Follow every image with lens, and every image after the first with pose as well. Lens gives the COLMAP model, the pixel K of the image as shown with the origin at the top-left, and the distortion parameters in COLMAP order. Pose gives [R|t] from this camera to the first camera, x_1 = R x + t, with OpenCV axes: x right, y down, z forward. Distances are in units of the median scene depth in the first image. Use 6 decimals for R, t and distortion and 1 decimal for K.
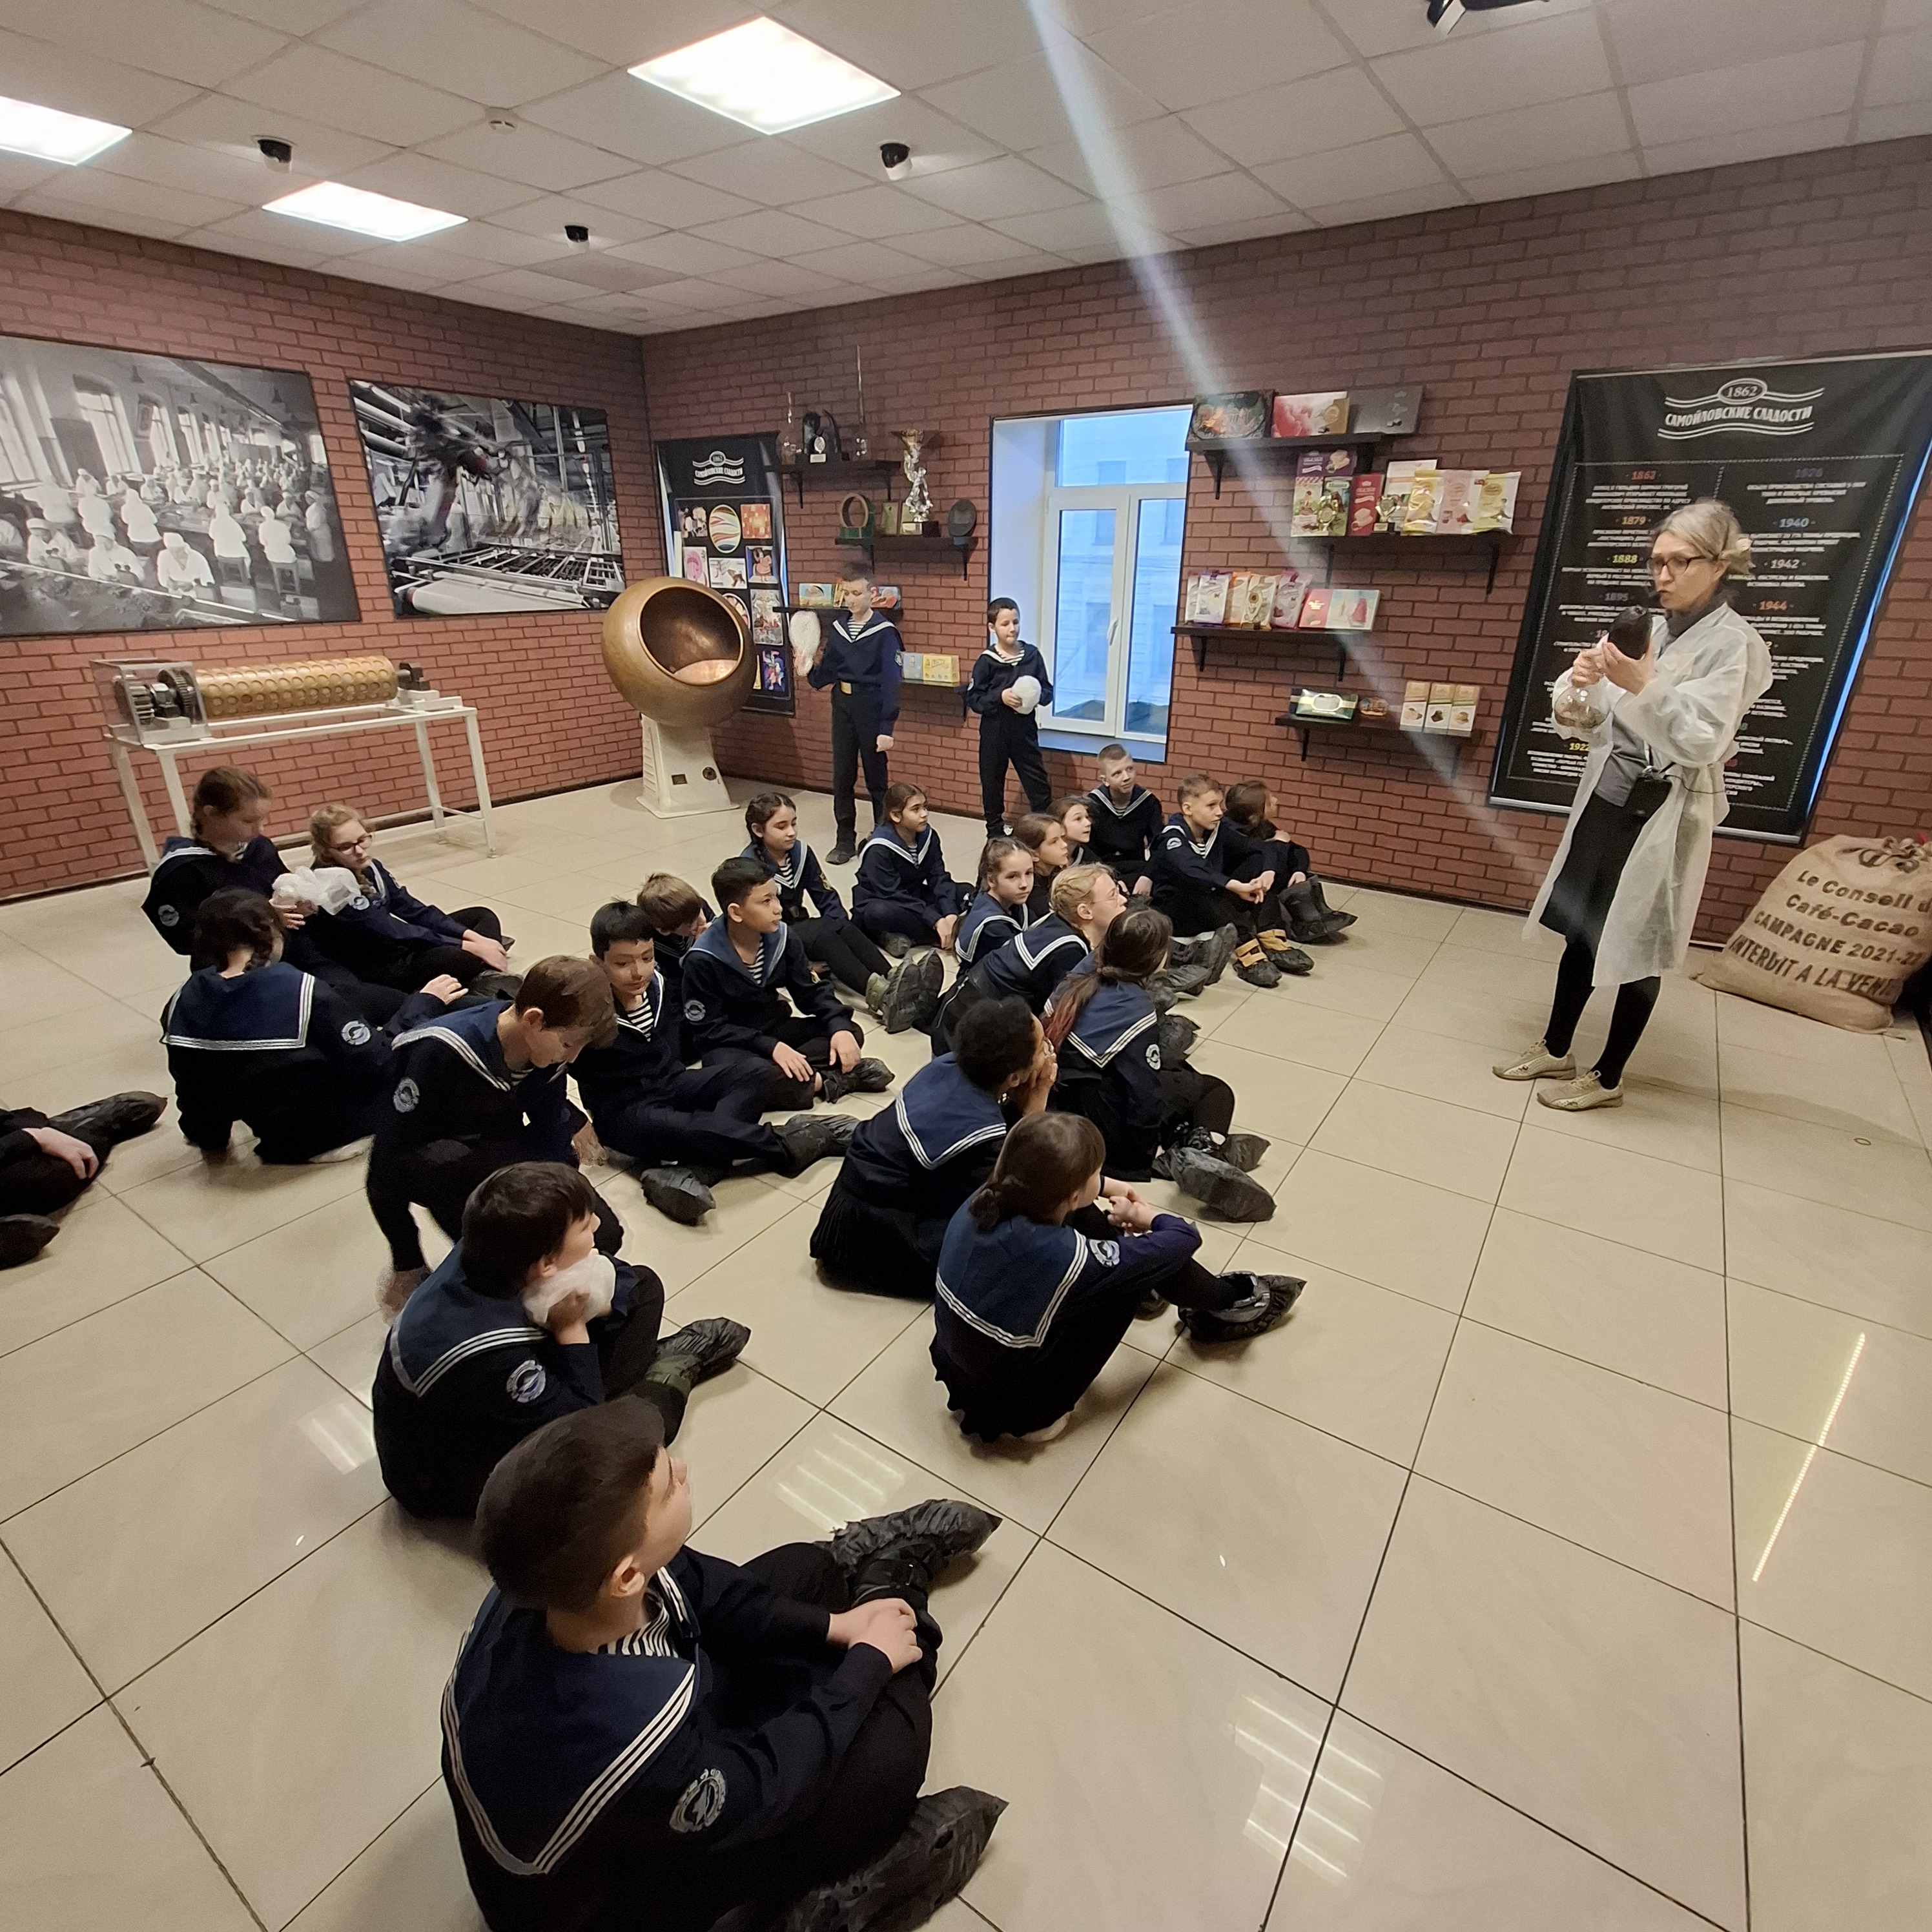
lens RADIAL K [[1016.0, 0, 969.0], [0, 1016.0, 960.6], [0, 0, 1]] dist [0.003977, 0.003142]
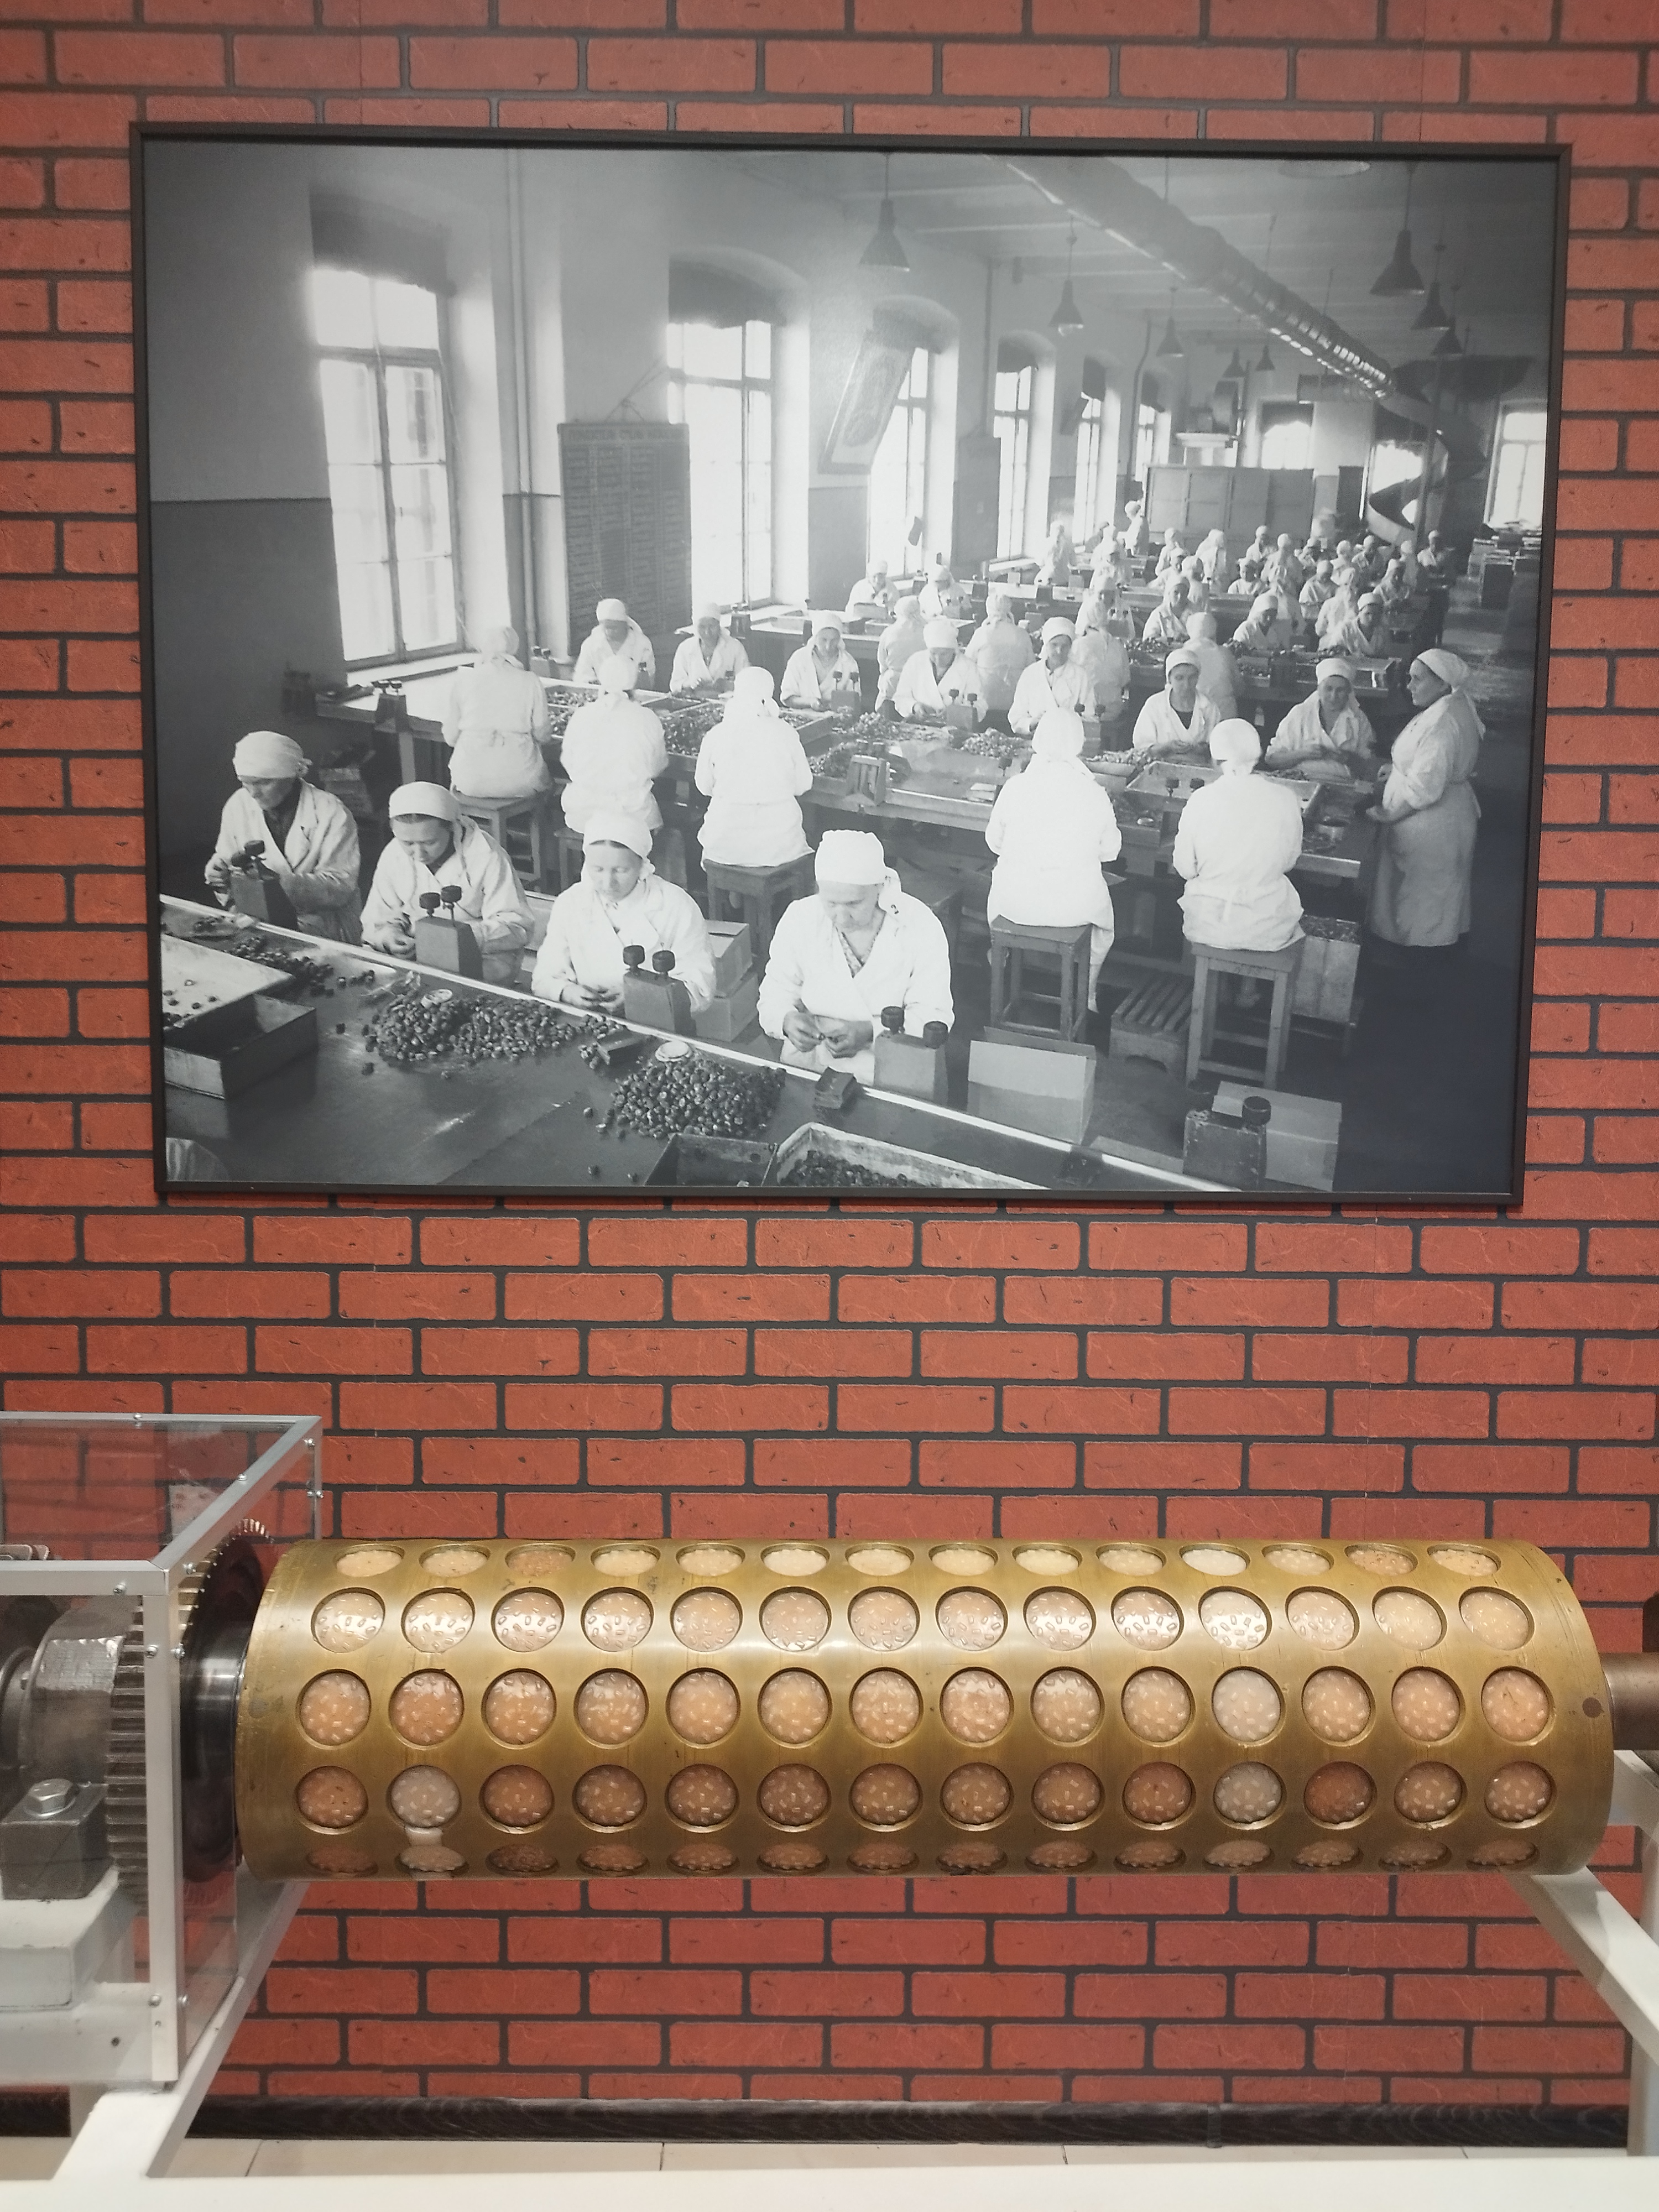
lens RADIAL K [[1564.5, 0, 833.8], [0, 1564.5, 1103.9], [0, 0, 1]] dist [0.014237, 0.000136]
pose [[0.567797, 0.062664, -0.820780, -0.467518], [-0.315905, 0.937338, -0.146973, -0.297656], [0.760139, 0.342740, 0.552014, 0.802302]]
